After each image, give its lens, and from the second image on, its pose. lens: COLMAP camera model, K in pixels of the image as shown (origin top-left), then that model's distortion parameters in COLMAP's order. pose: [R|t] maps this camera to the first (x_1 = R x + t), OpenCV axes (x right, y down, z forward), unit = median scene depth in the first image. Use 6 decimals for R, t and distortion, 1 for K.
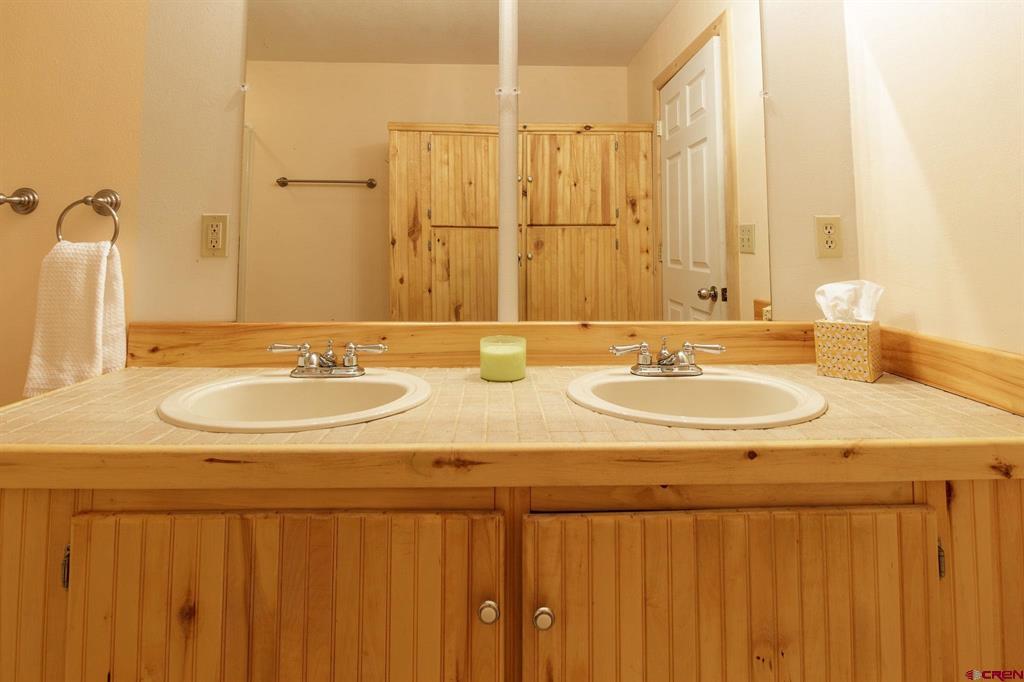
lens RADIAL K [[514.8, 0, 513.3], [0, 514.8, 216.5], [0, 0, 1]] dist [-0.005392, -0.001096]
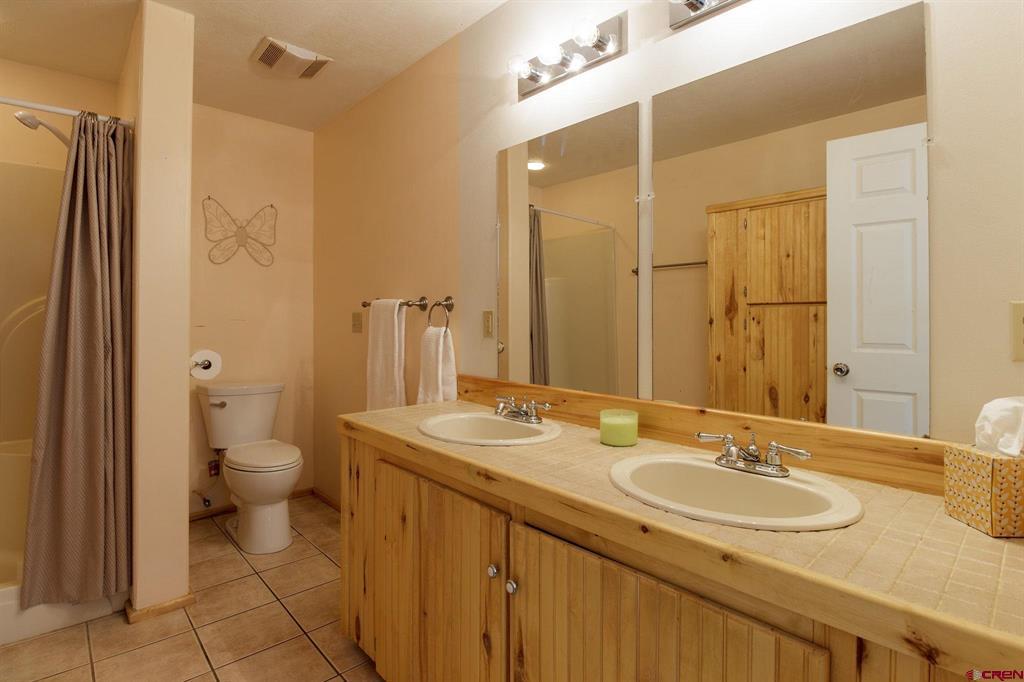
lens RADIAL K [[511.2, 0, 511.6], [0, 511.2, 314.2], [0, 0, 1]] dist [-0.002601, -0.008978]
pose [[0.652587, -0.008150, -0.757670, 0.675162], [0.050520, 0.998185, 0.032776, -0.040929], [0.756027, -0.059667, 0.651815, 0.034579]]
